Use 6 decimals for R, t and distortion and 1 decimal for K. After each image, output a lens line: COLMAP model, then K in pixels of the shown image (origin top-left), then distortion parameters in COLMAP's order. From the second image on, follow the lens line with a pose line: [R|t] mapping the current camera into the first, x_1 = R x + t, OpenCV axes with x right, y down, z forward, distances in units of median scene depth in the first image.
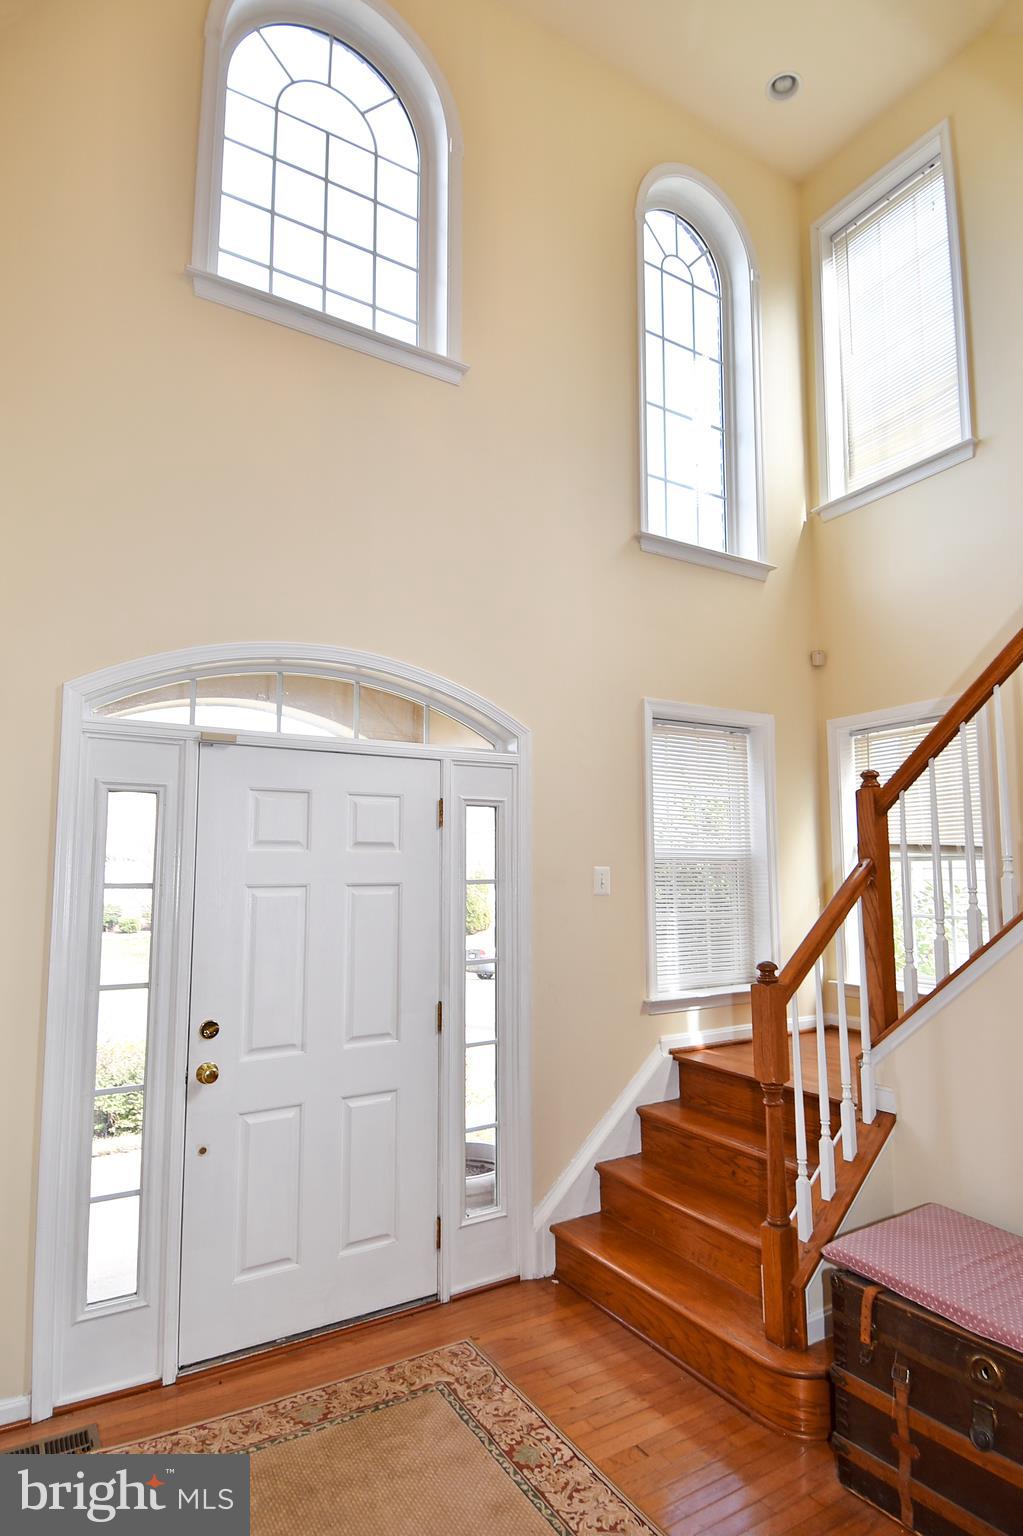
lens RADIAL K [[824.9, 0, 532.5], [0, 824.9, 800.6], [0, 0, 1]] dist [0.062399, -0.063965]
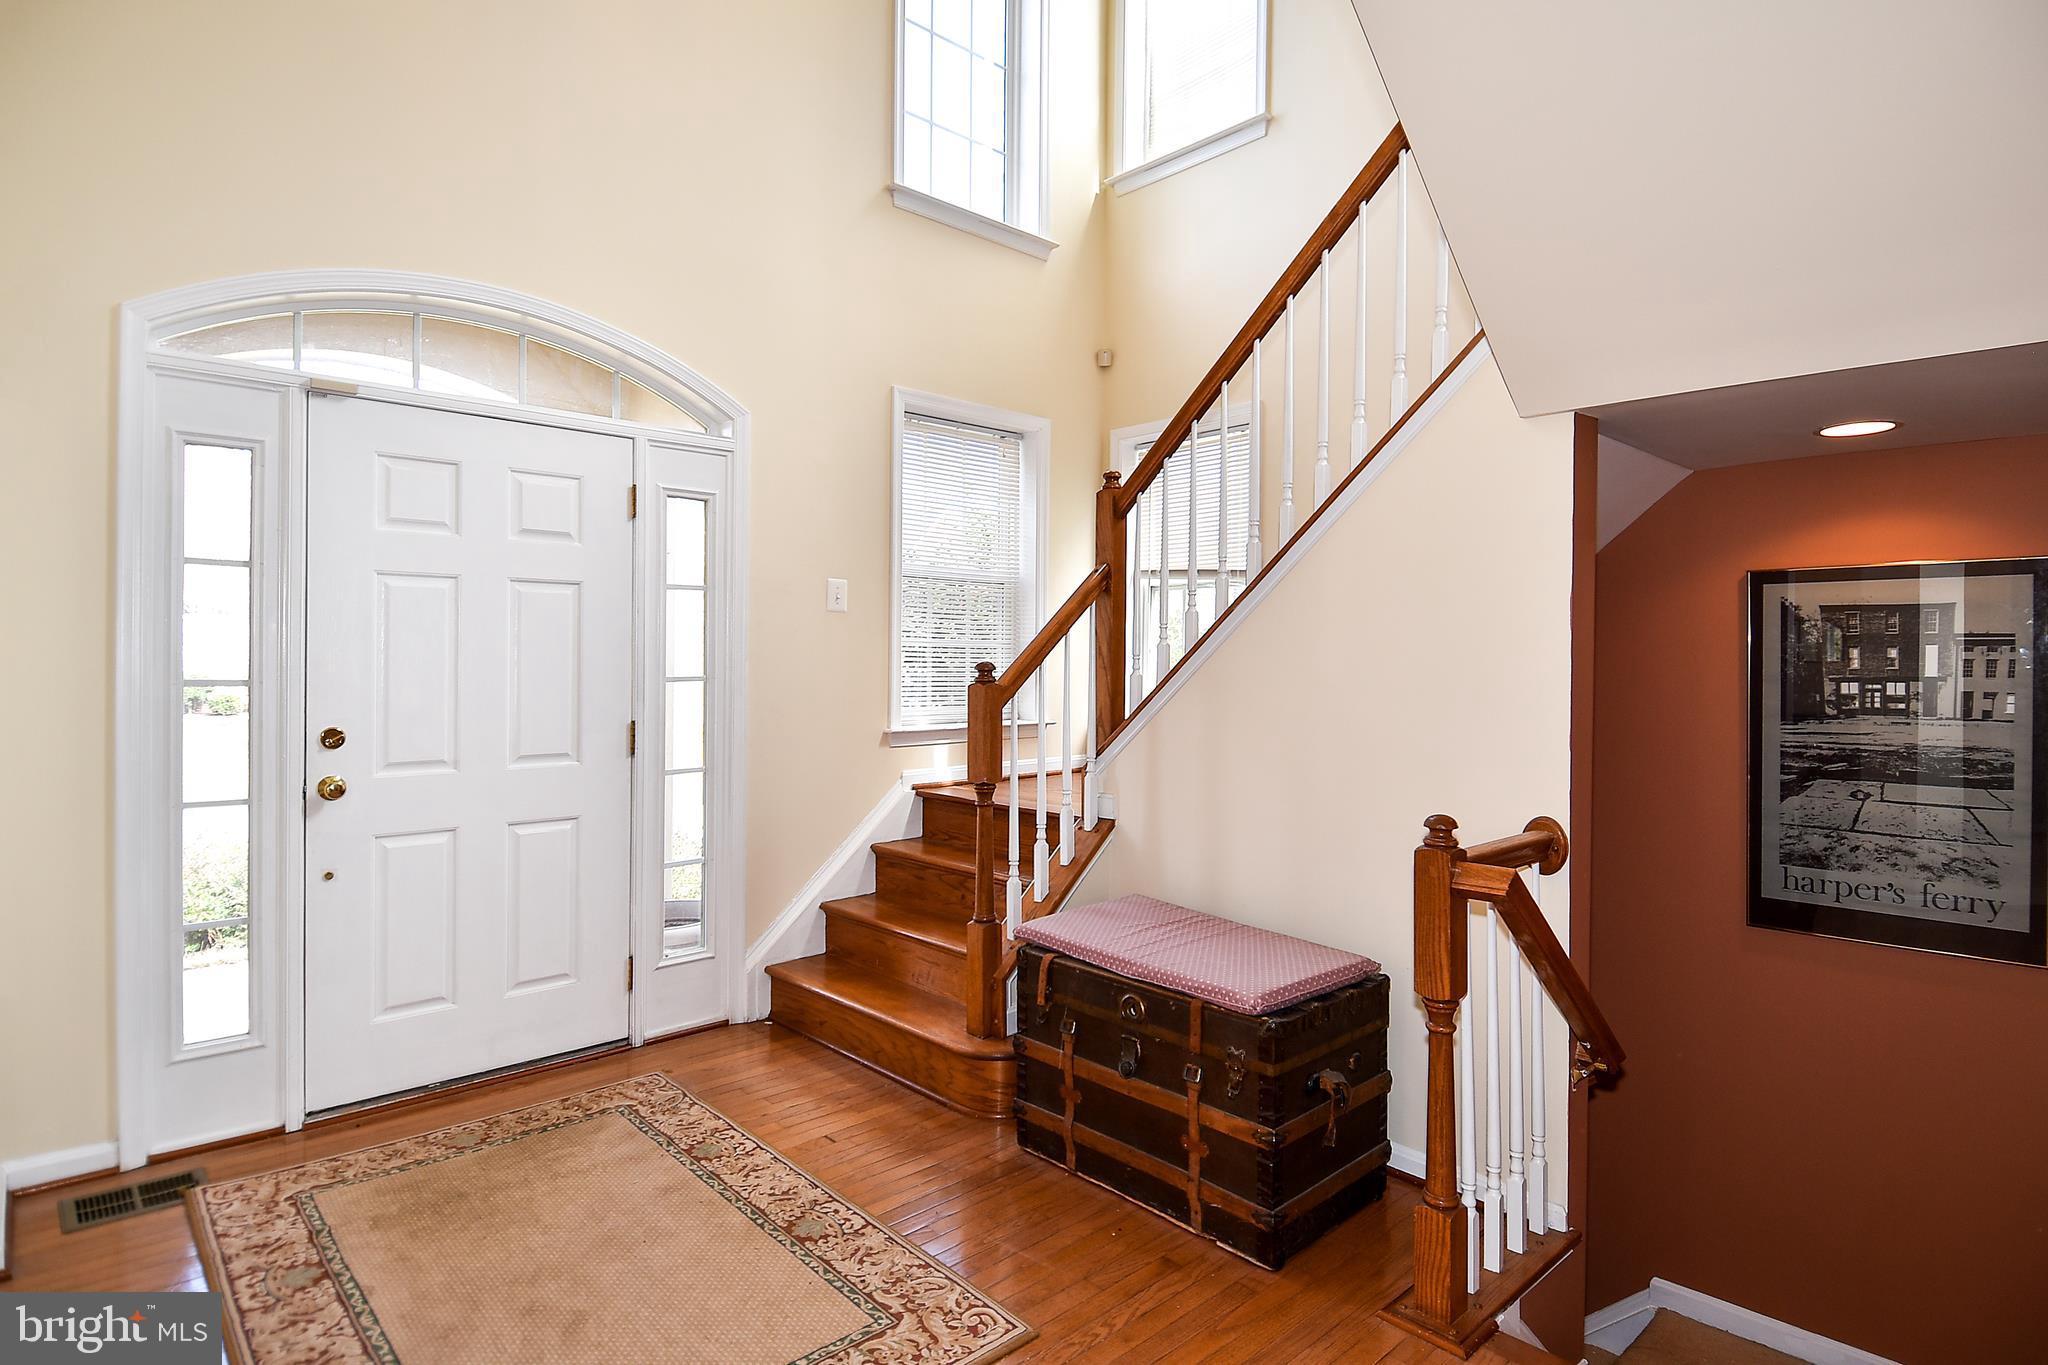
lens RADIAL K [[1073.1, 0, 1047.1], [0, 1073.1, 662.0], [0, 0, 1]] dist [0.061323, -0.060400]
pose [[0.980190, 0.011161, 0.197743, 0.097321], [-0.029875, 0.995319, 0.091911, 0.071053], [-0.195791, -0.095998, 0.975935, -0.198822]]
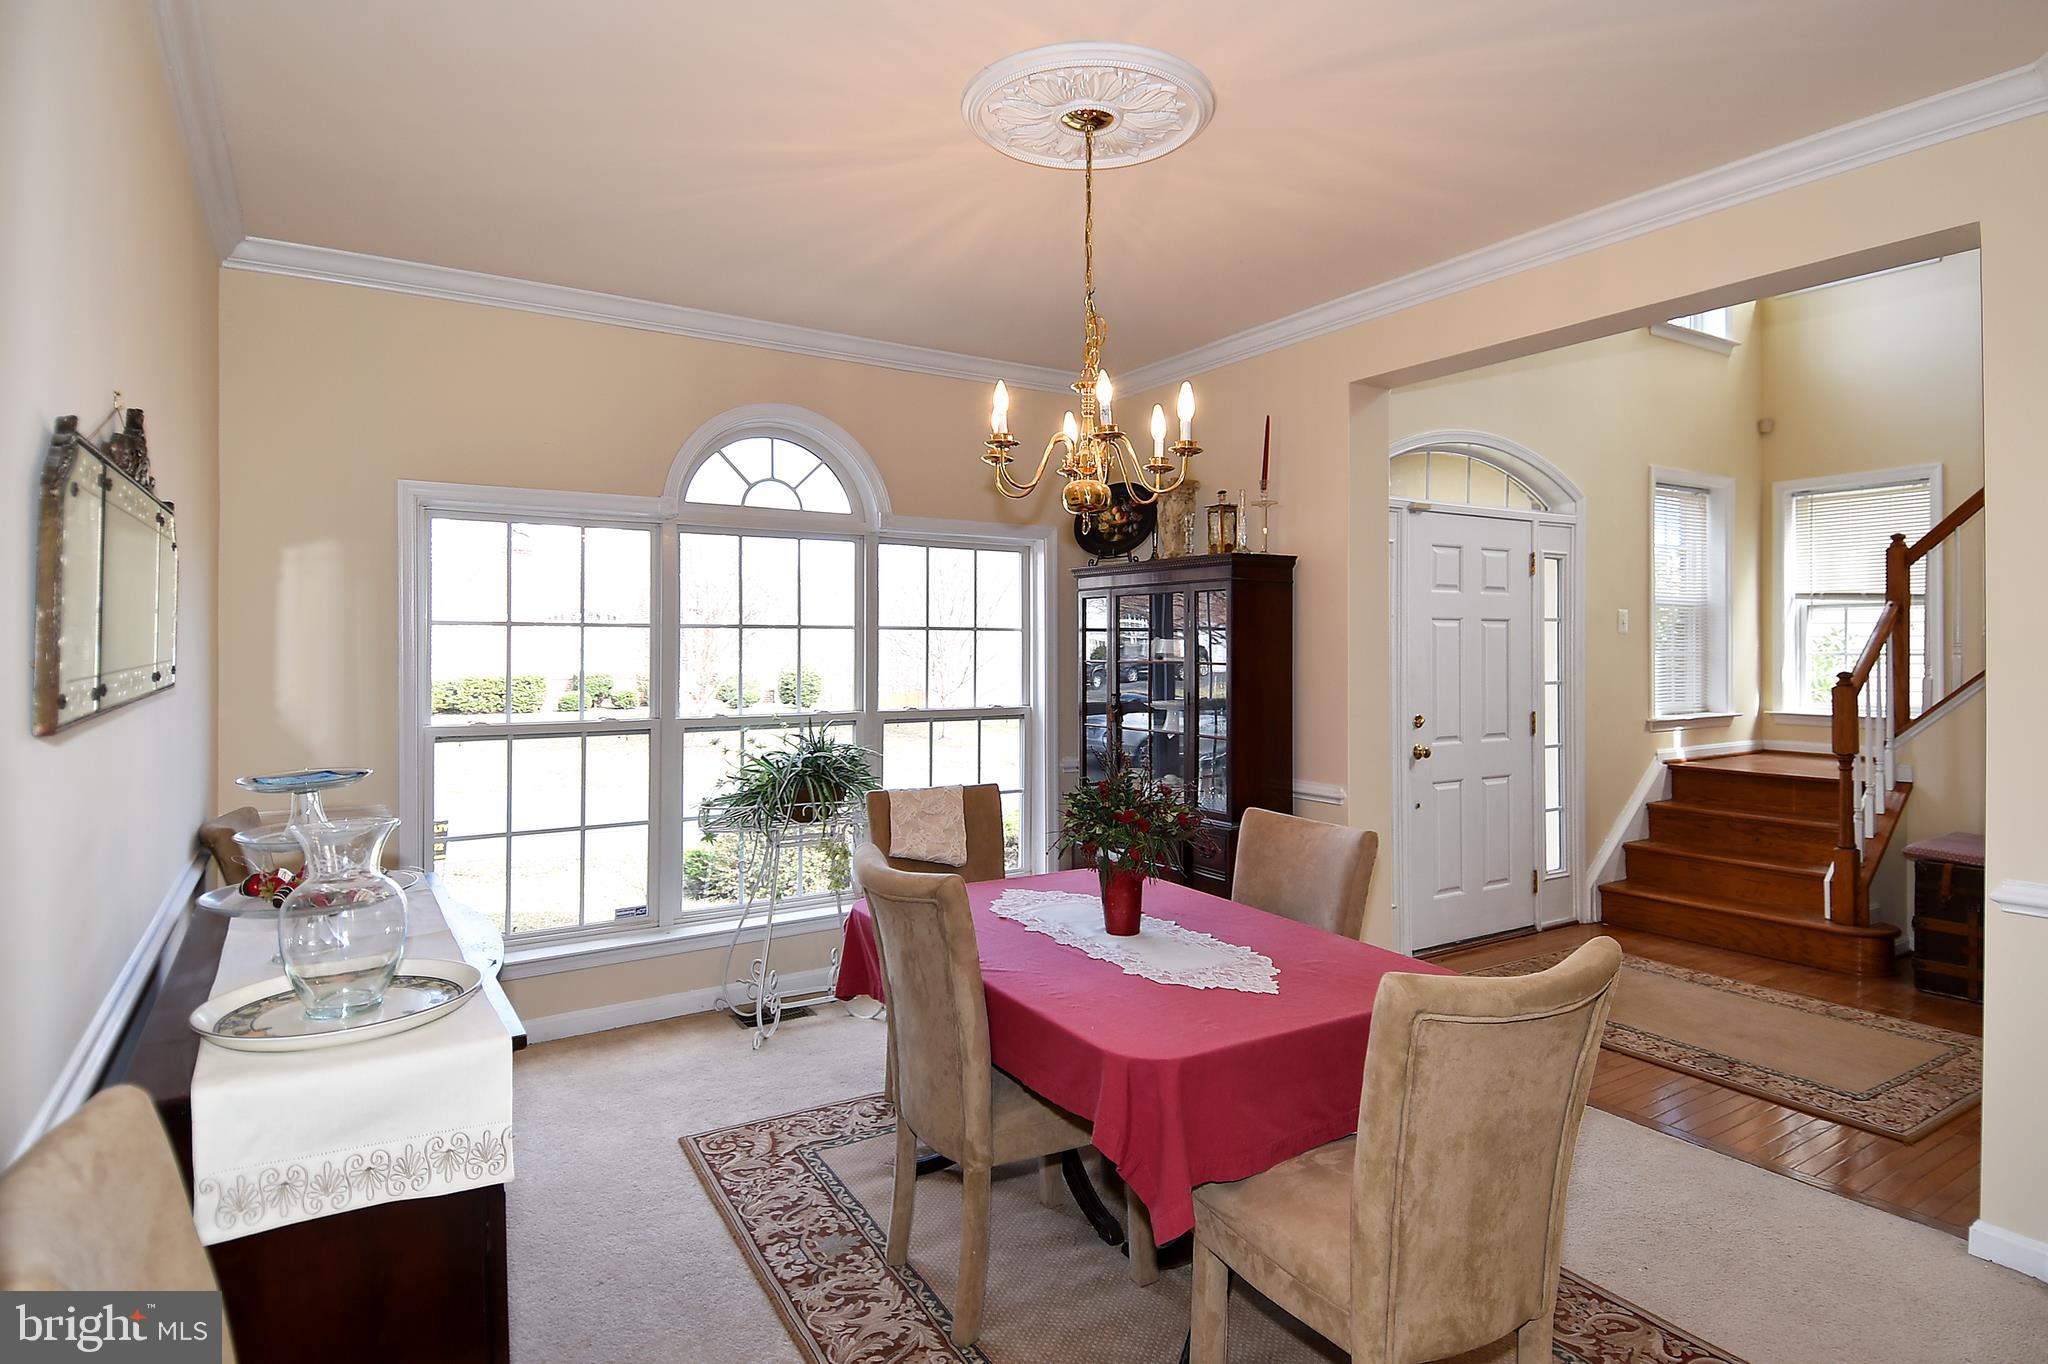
lens RADIAL K [[1073.1, 0, 1047.1], [0, 1073.1, 661.5], [0, 0, 1]] dist [0.061323, -0.060400]
pose [[0.999852, 0.004484, 0.016600, -0.975612], [-0.006174, 0.994642, 0.103195, -0.003251], [-0.016049, -0.103282, 0.994523, -0.709050]]
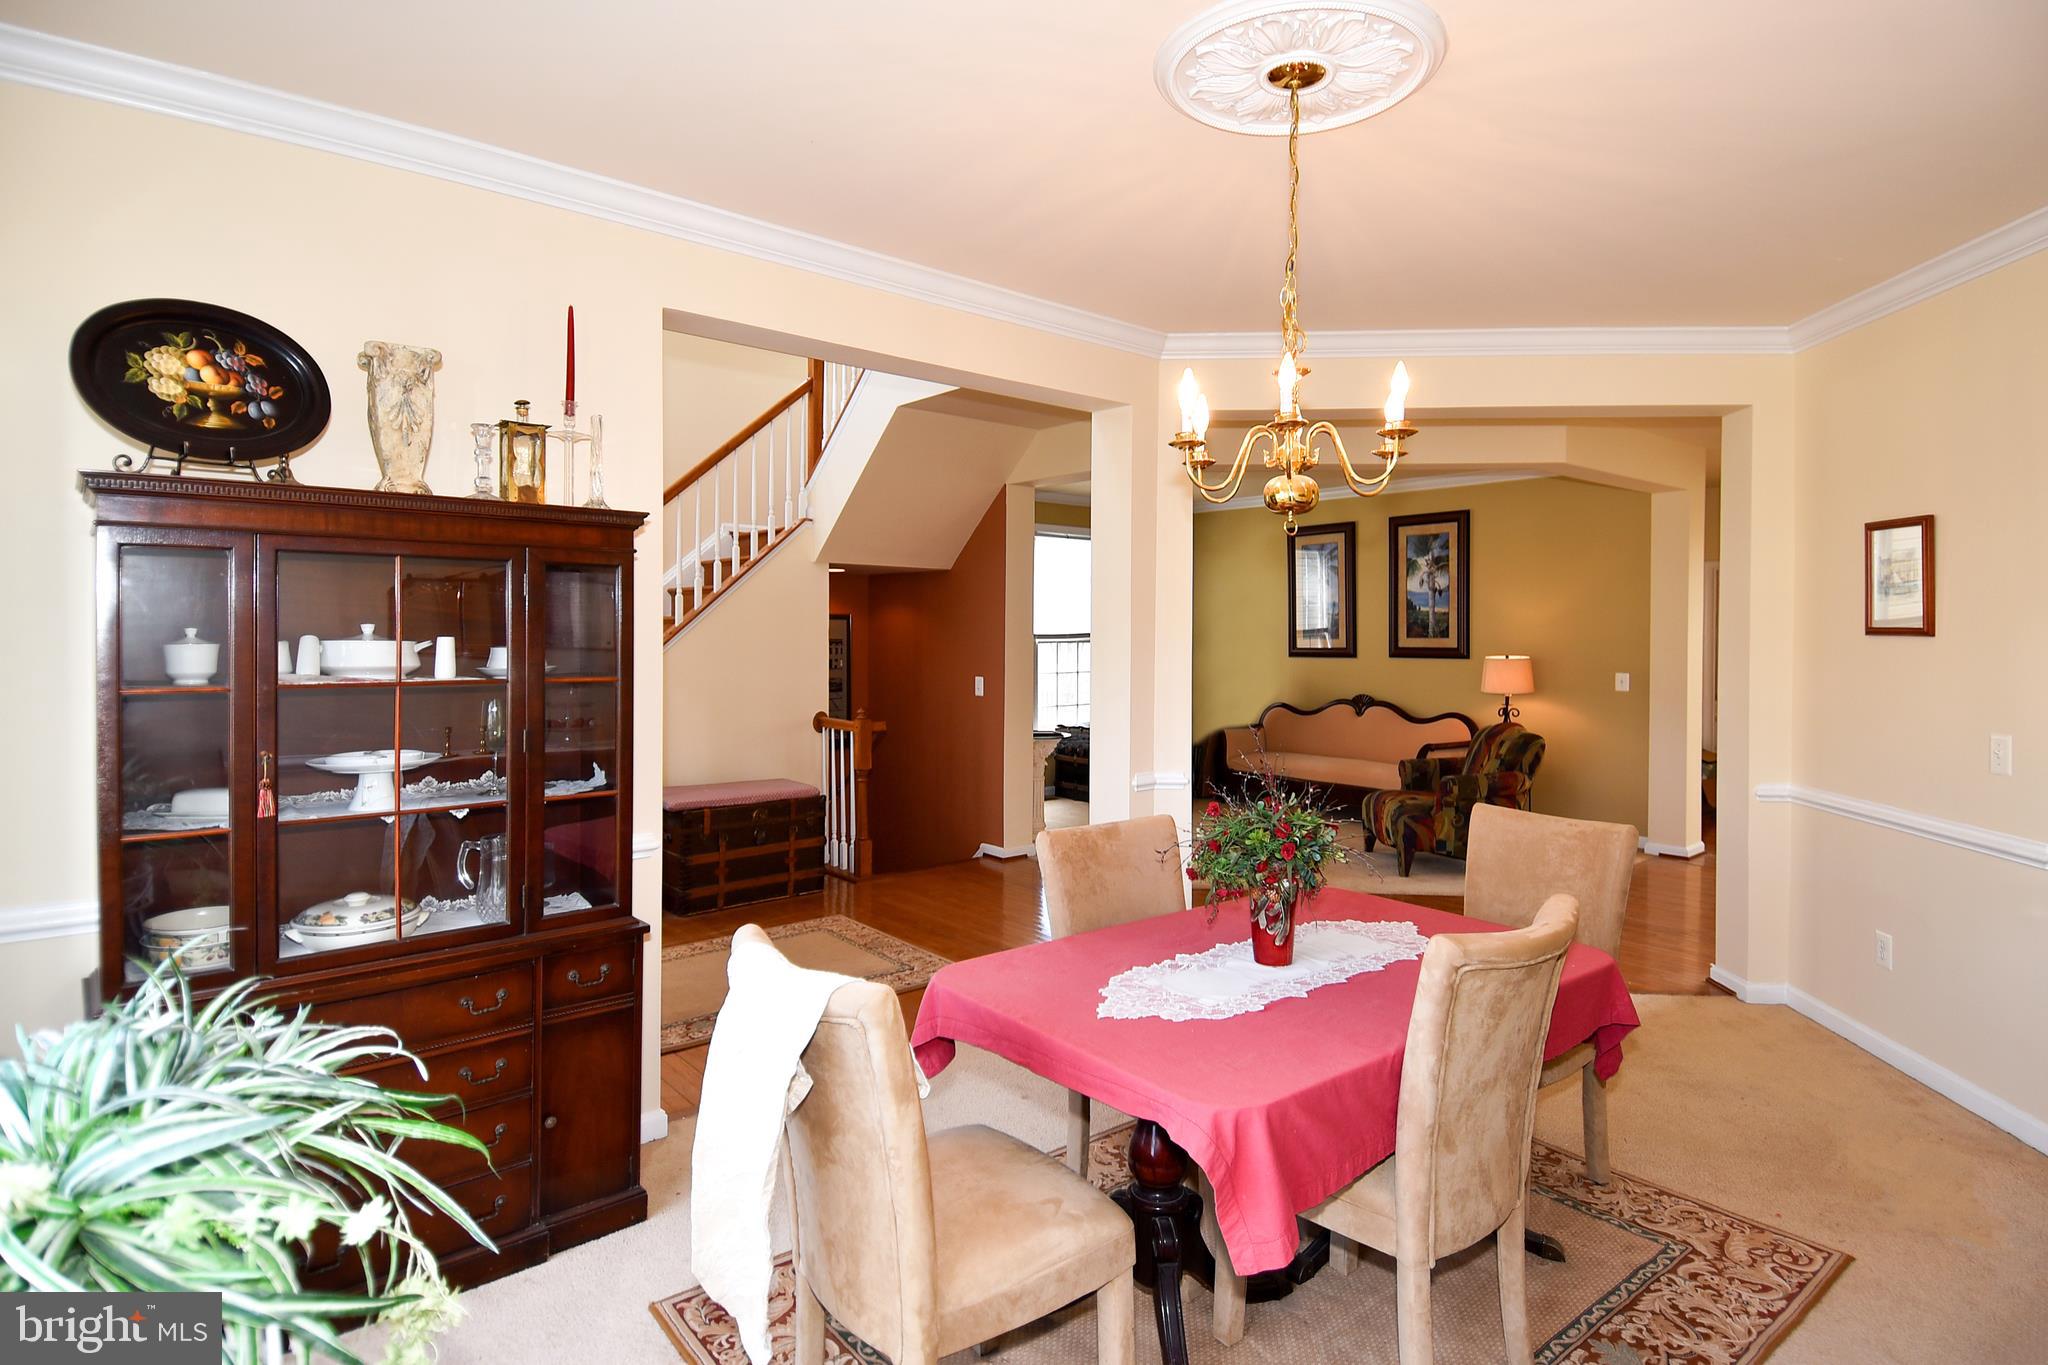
lens RADIAL K [[1062.6, 0, 1052.9], [0, 1062.6, 667.9], [0, 0, 1]] dist [0.057394, -0.057817]
pose [[-0.140717, -0.033351, 0.989488, -1.649514], [-0.095593, 0.995221, 0.019950, 0.074625], [-0.985424, -0.091781, -0.143232, 0.400739]]
